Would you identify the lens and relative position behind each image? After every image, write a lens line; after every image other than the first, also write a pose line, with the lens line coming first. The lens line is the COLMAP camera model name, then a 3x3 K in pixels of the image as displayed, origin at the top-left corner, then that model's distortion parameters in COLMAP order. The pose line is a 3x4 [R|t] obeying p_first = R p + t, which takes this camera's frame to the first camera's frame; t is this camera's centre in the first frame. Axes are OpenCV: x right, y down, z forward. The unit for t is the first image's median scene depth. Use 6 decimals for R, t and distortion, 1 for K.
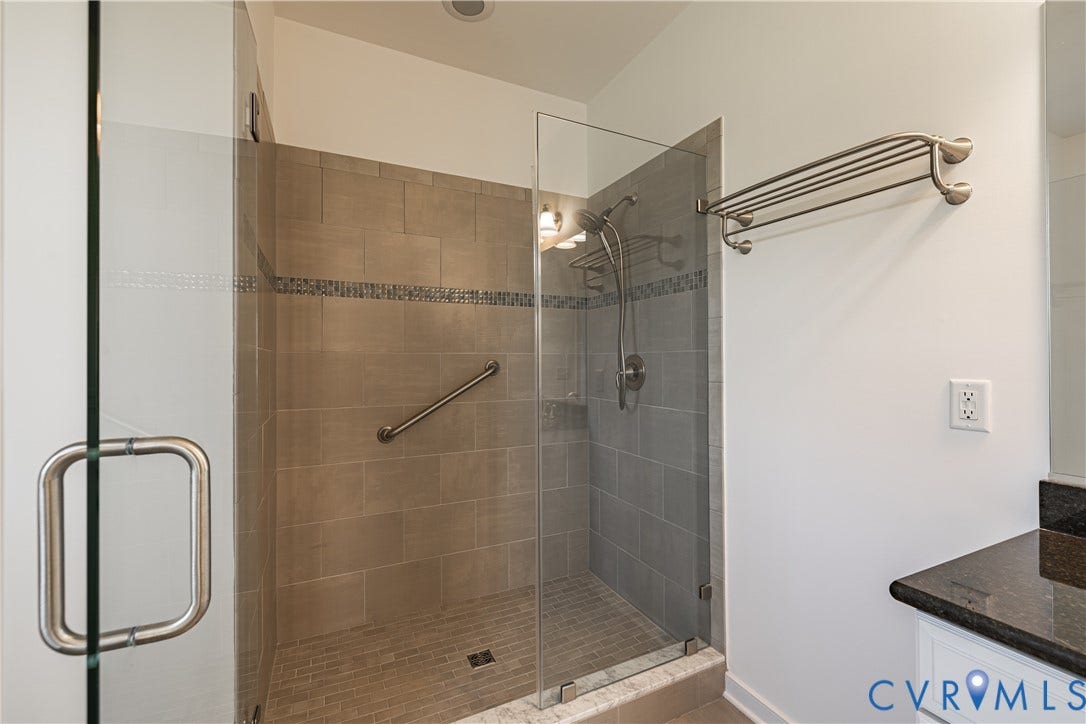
lens RADIAL K [[452.7, 0, 543.0], [0, 452.7, 360.5], [0, 0, 1]] dist [-0.001503, 0.000728]
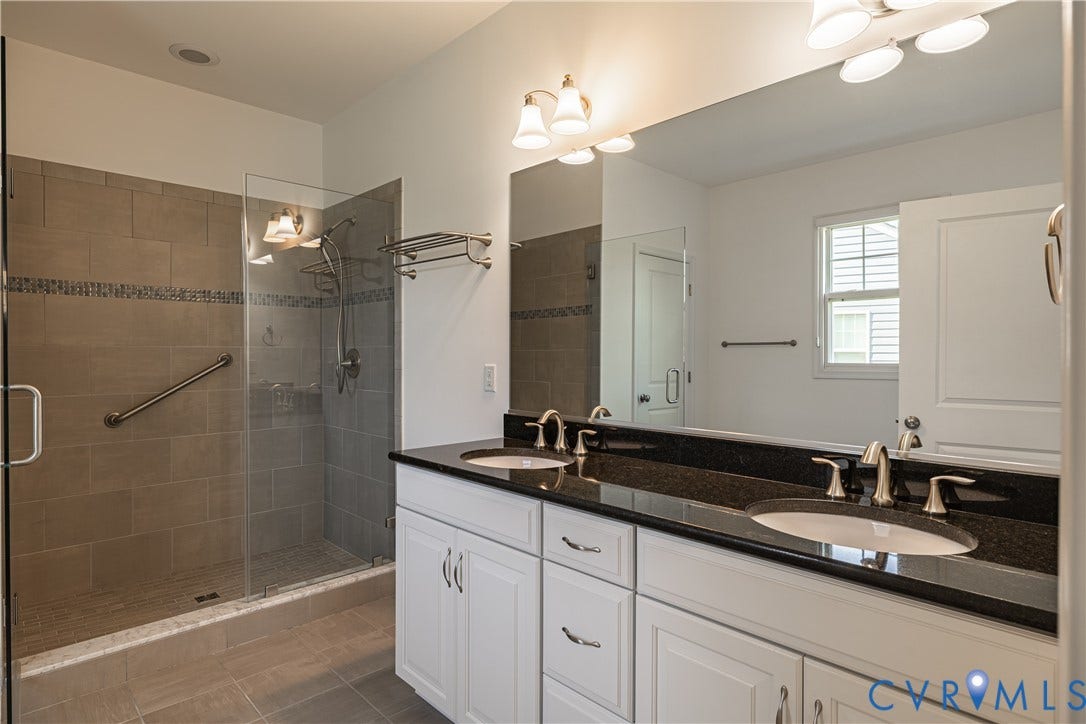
lens RADIAL K [[585.4, 0, 542.0], [0, 585.4, 359.1], [0, 0, 1]] dist [0.006371, -0.001641]
pose [[0.950691, 0.000357, 0.310139, 0.199750], [-0.003198, 0.999957, 0.008651, -0.000915], [-0.310122, -0.009216, 0.950652, -0.676067]]
